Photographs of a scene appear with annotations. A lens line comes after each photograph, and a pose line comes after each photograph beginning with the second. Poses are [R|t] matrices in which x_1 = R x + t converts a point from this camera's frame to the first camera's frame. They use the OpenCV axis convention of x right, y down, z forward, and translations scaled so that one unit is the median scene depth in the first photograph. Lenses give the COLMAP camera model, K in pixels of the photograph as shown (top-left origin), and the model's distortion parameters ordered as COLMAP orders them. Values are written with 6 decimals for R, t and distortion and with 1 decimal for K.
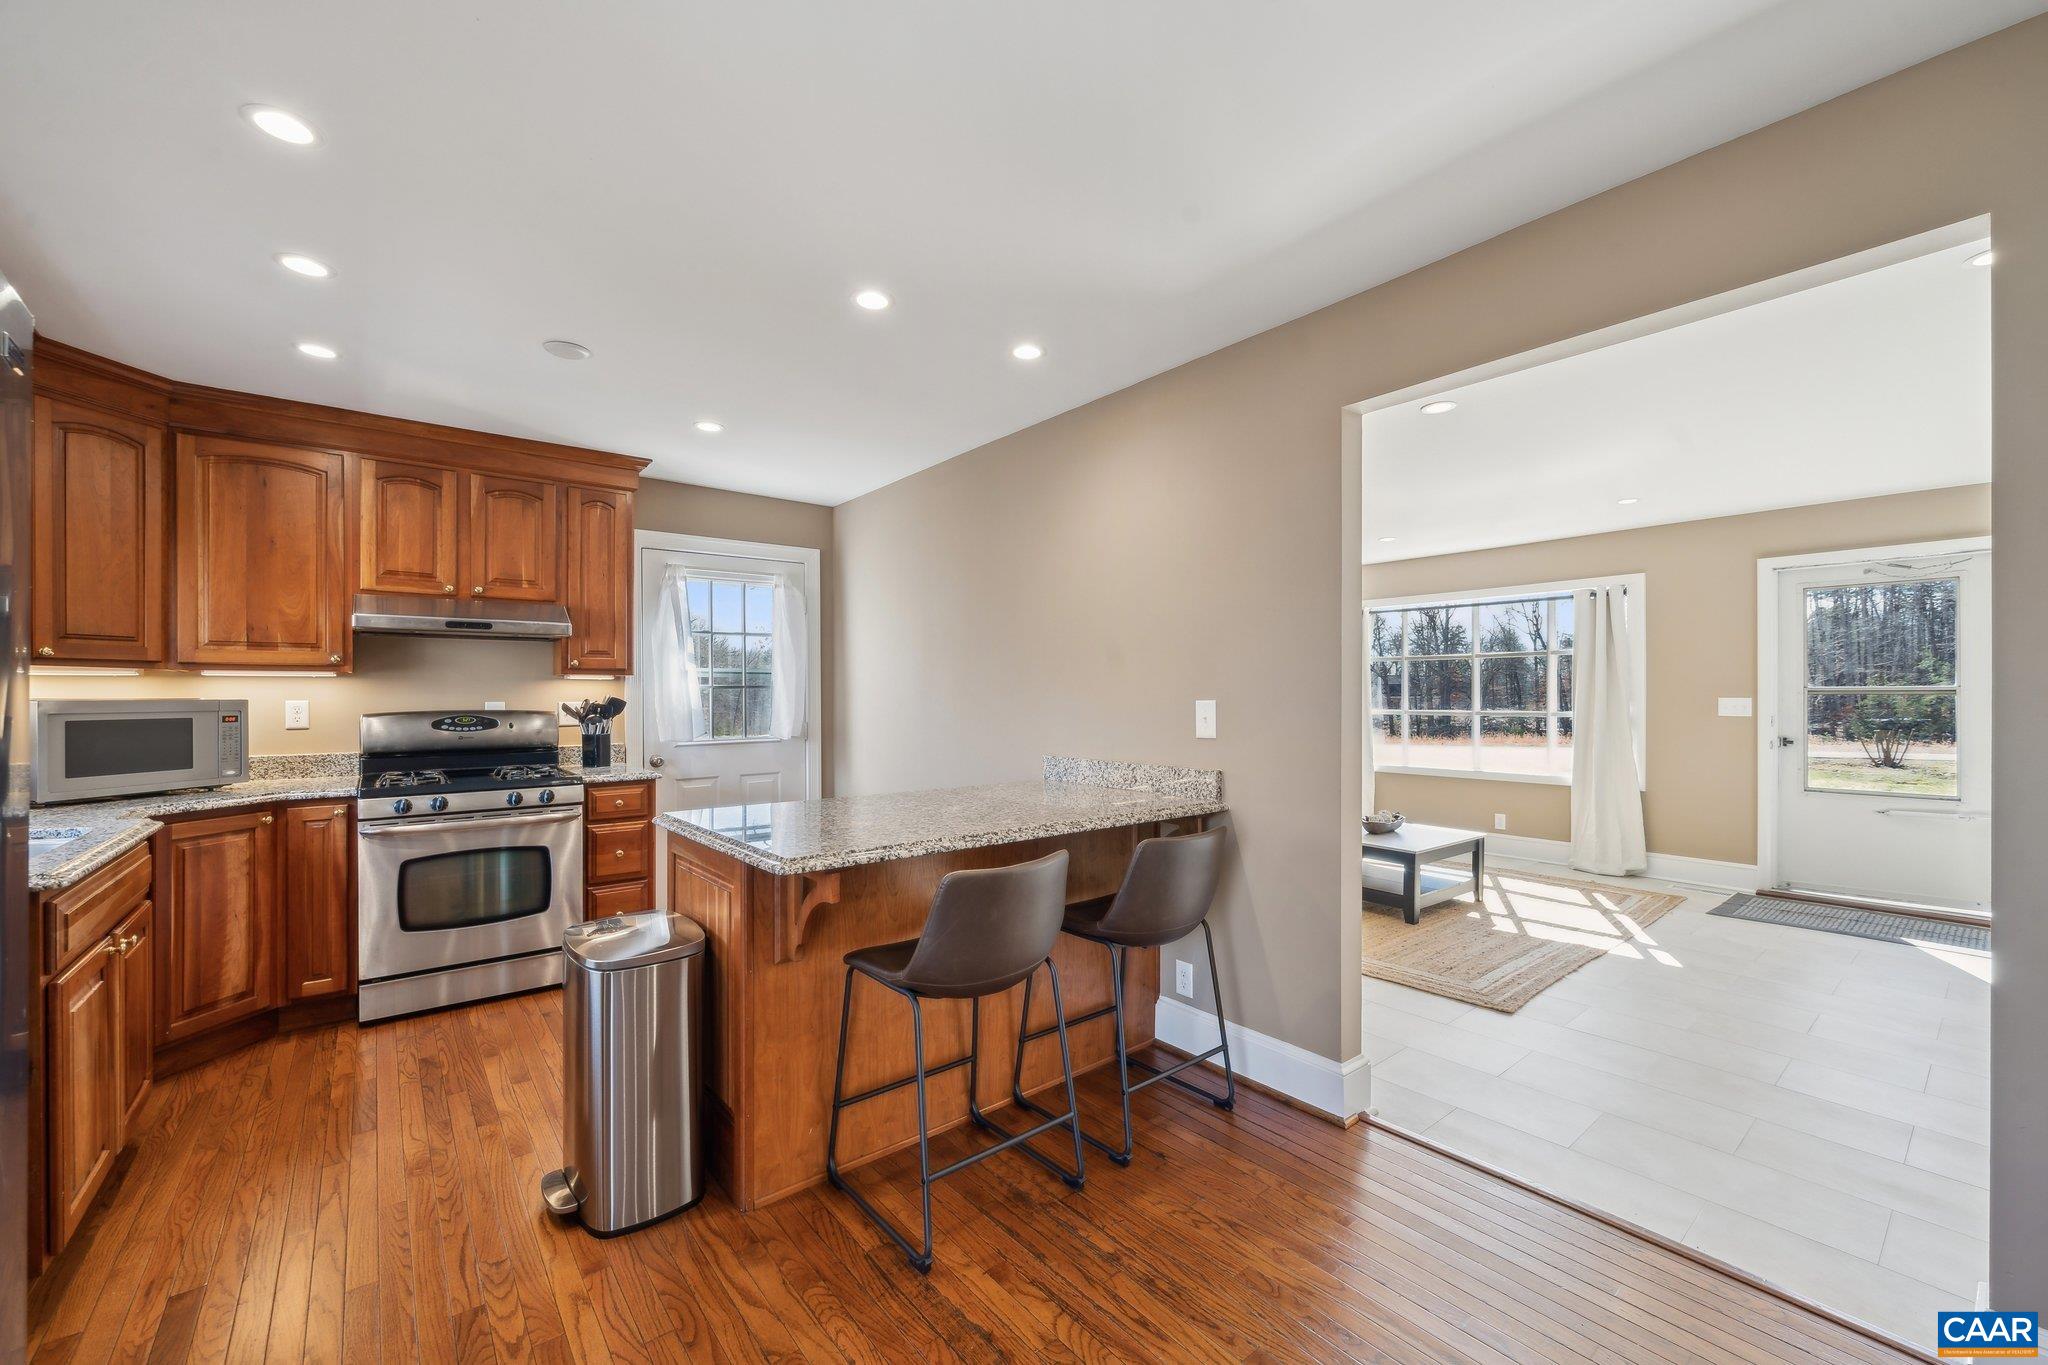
lens RADIAL K [[812.4, 0, 1027.5], [0, 812.4, 696.6], [0, 0, 1]] dist [-0.003394, -0.000244]
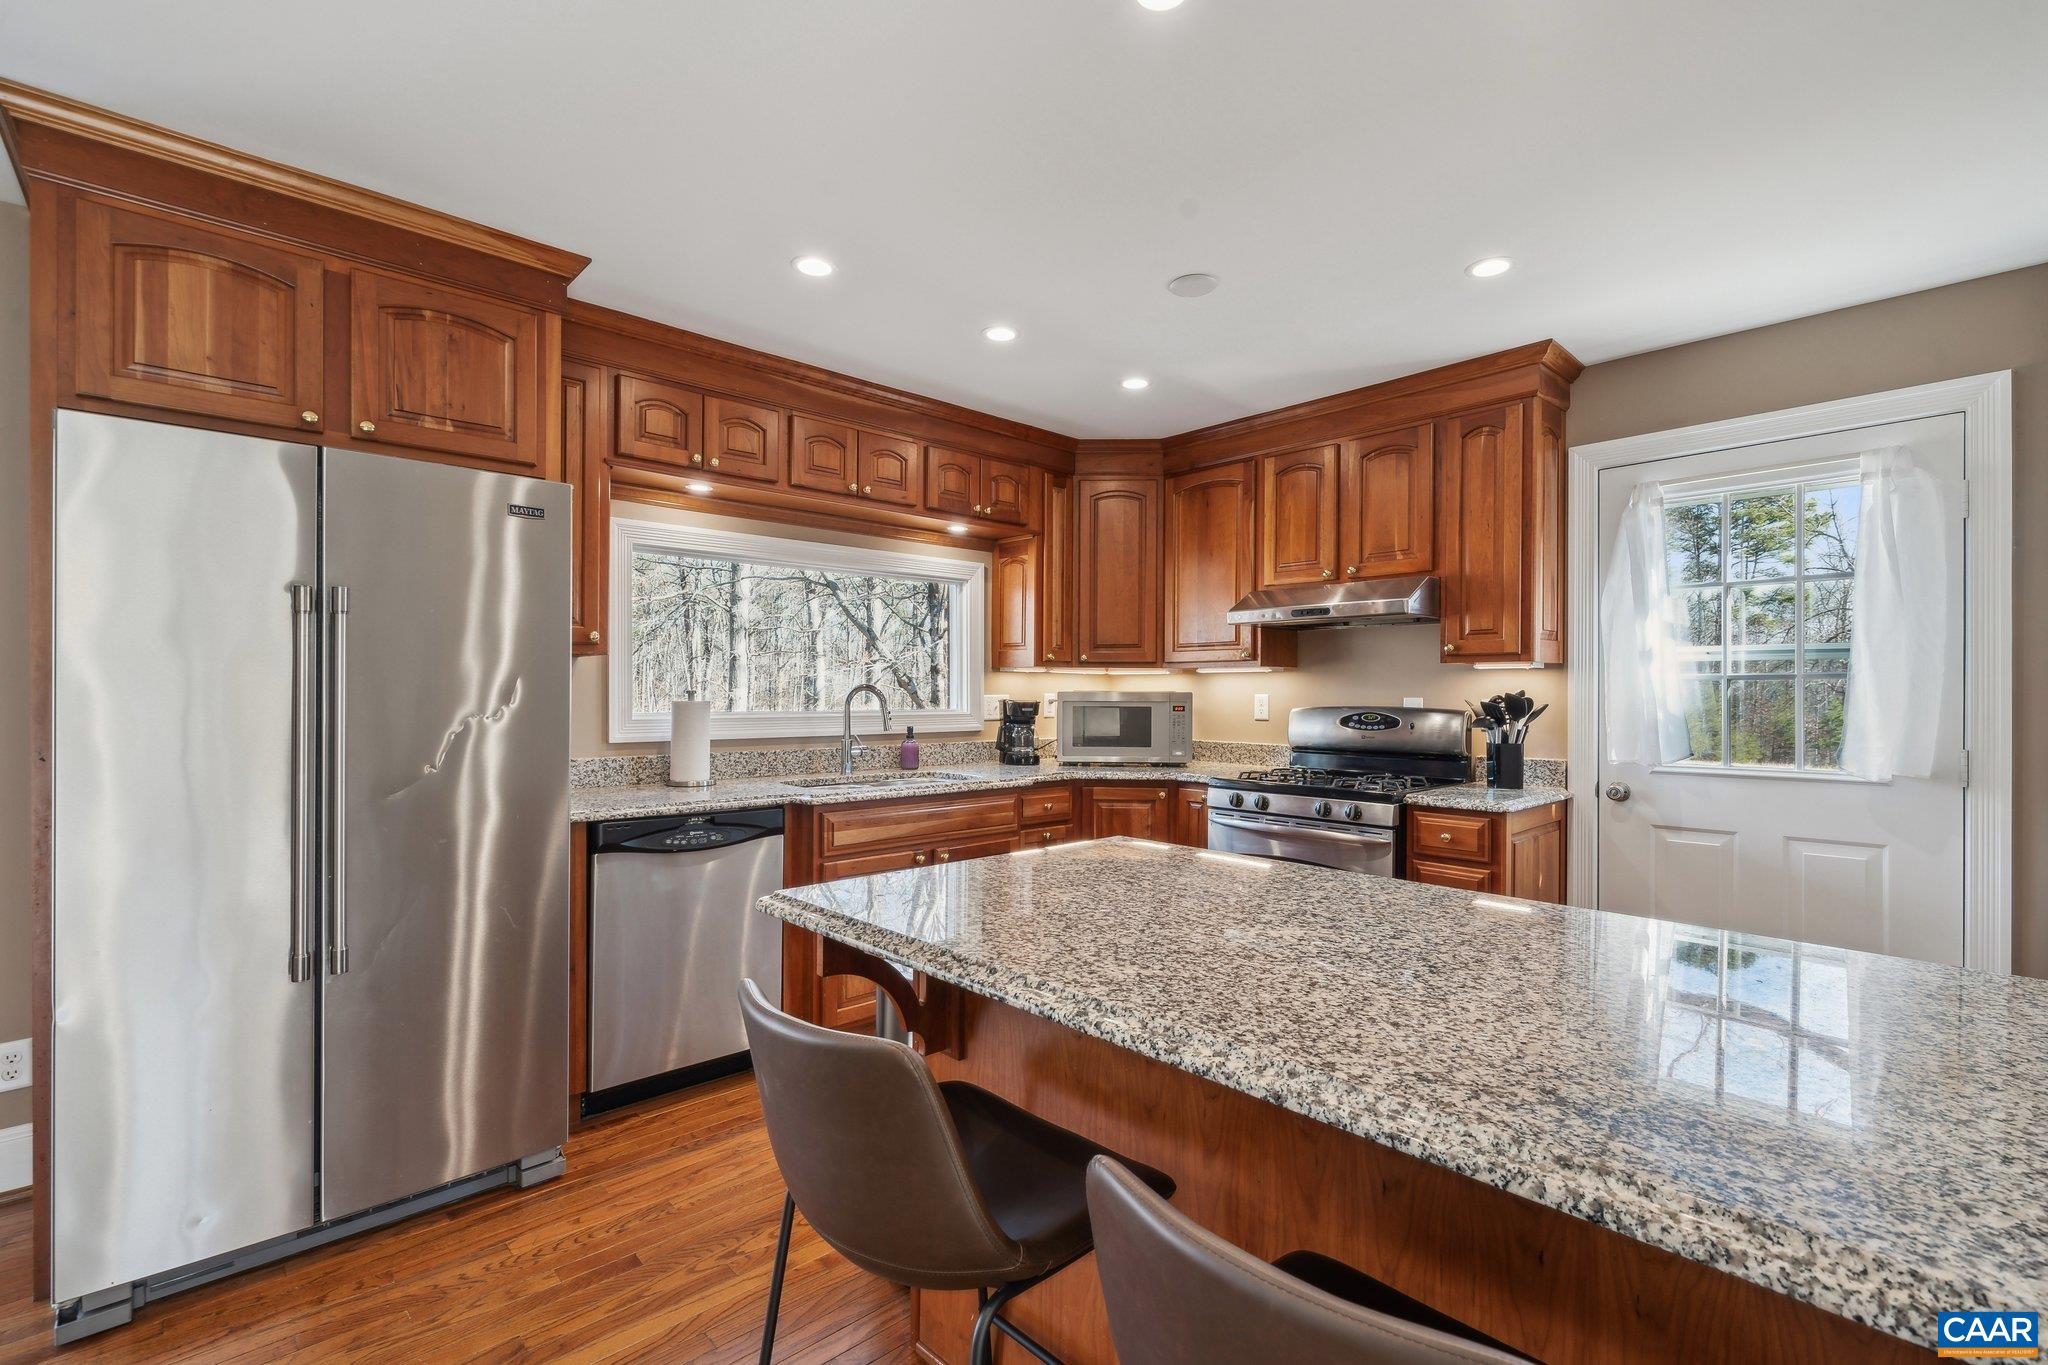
lens RADIAL K [[915.8, 0, 1023.3], [0, 915.8, 696.7], [0, 0, 1]] dist [0.000844, 0.000030]
pose [[0.067261, 0.008656, -0.997698, 0.309680], [-0.007284, 0.999940, 0.008185, 0.000715], [0.997709, 0.006717, 0.067320, 0.602341]]
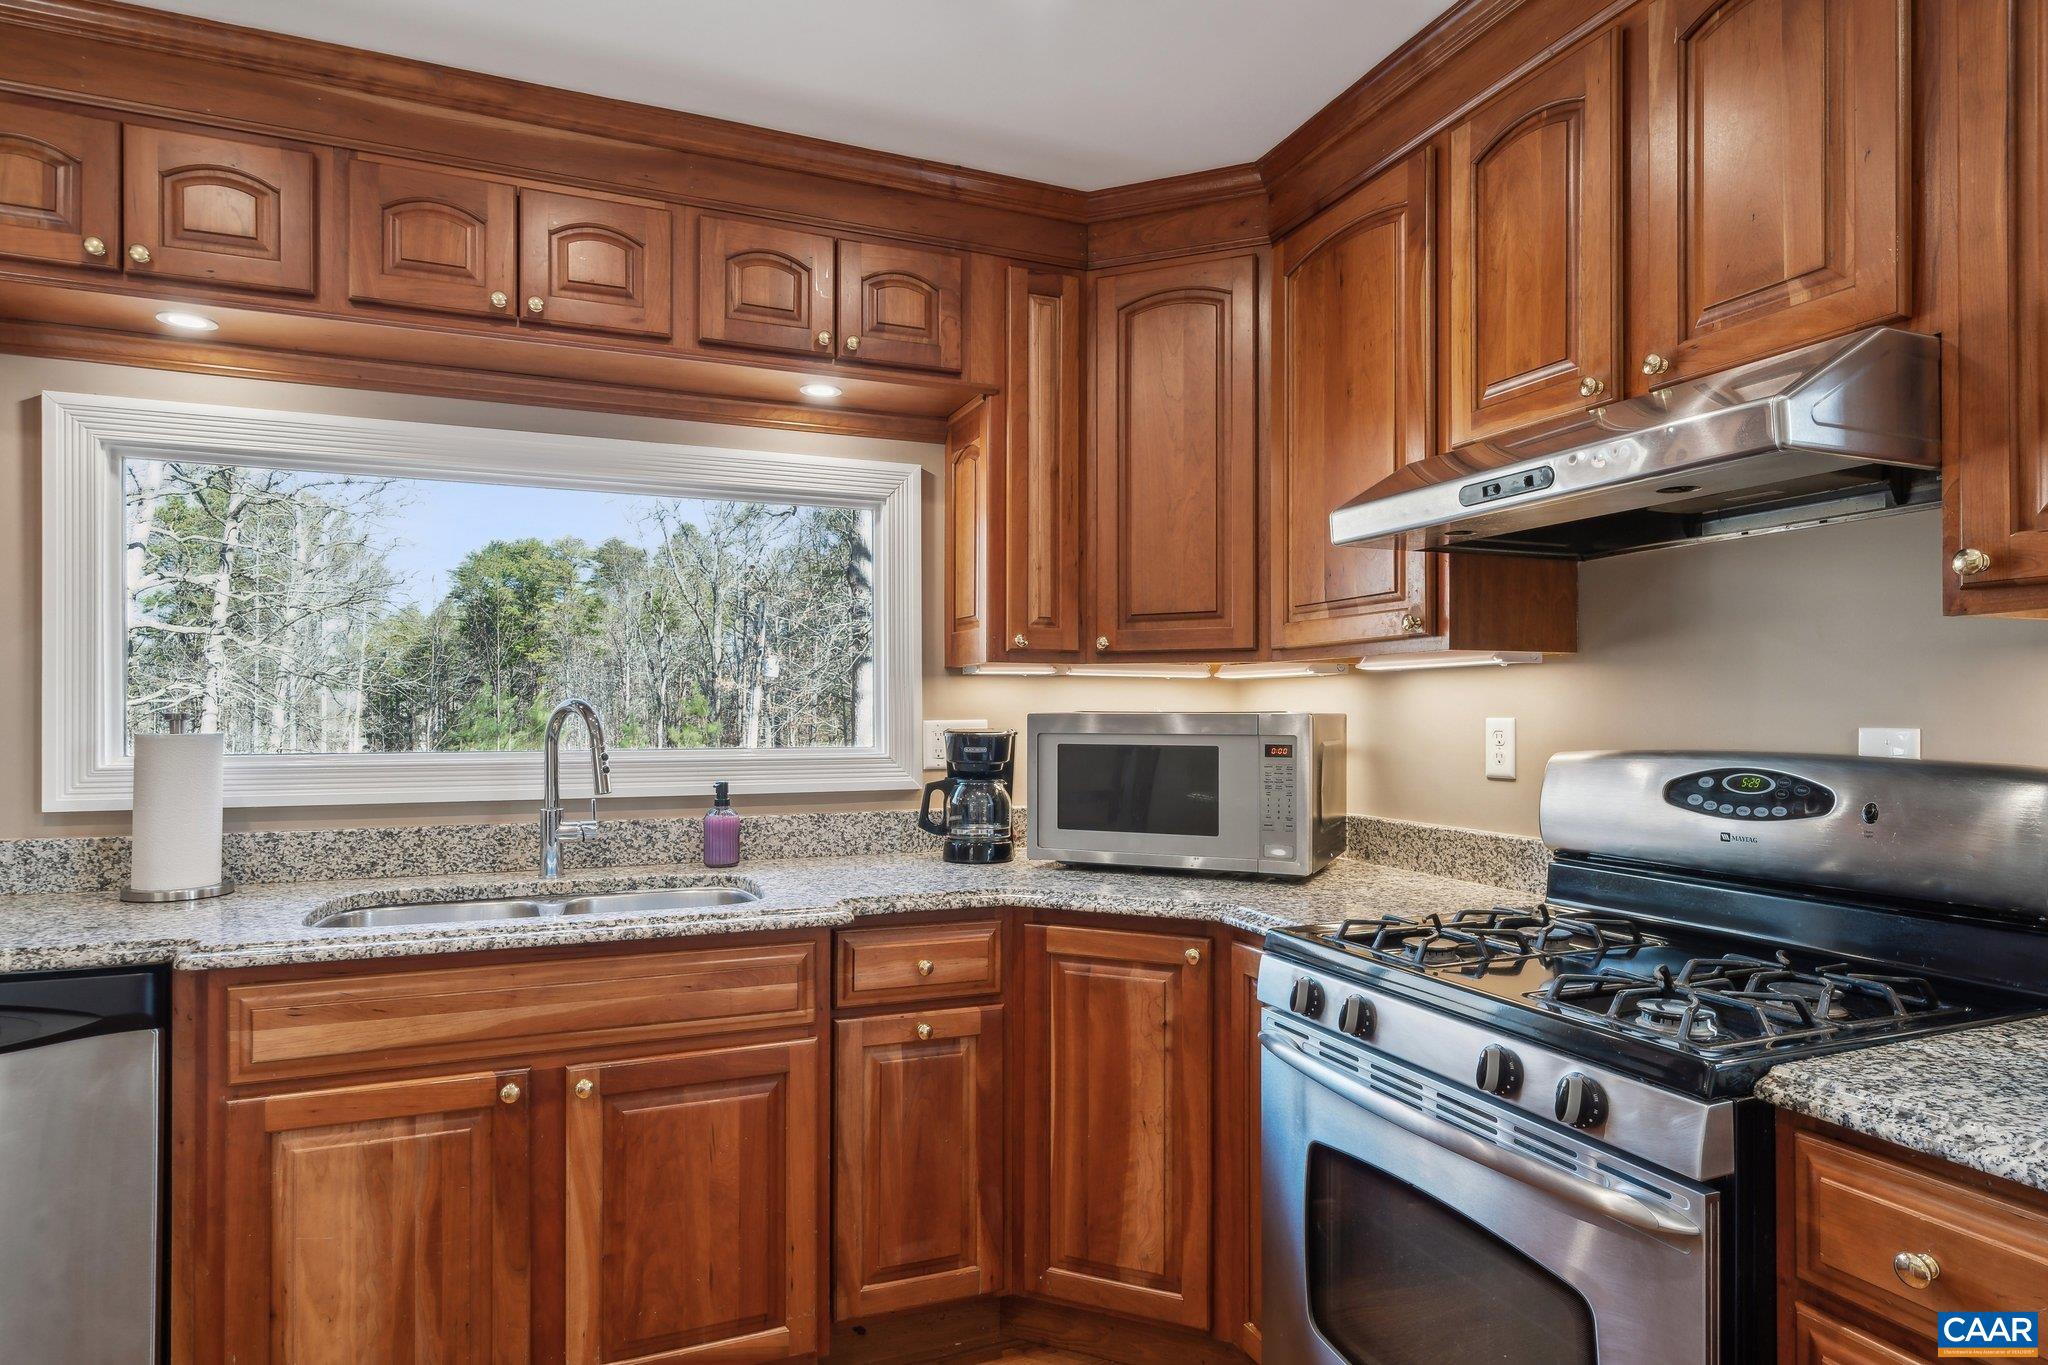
lens RADIAL K [[1139.5, 0, 1026.8], [0, 1139.5, 704.2], [0, 0, 1]] dist [0.003094, 0.000092]
pose [[-0.282844, -0.004604, -0.959155, -0.199612], [-0.003064, 0.999988, -0.003896, 0.000597], [0.959161, 0.001837, -0.282855, 0.933270]]
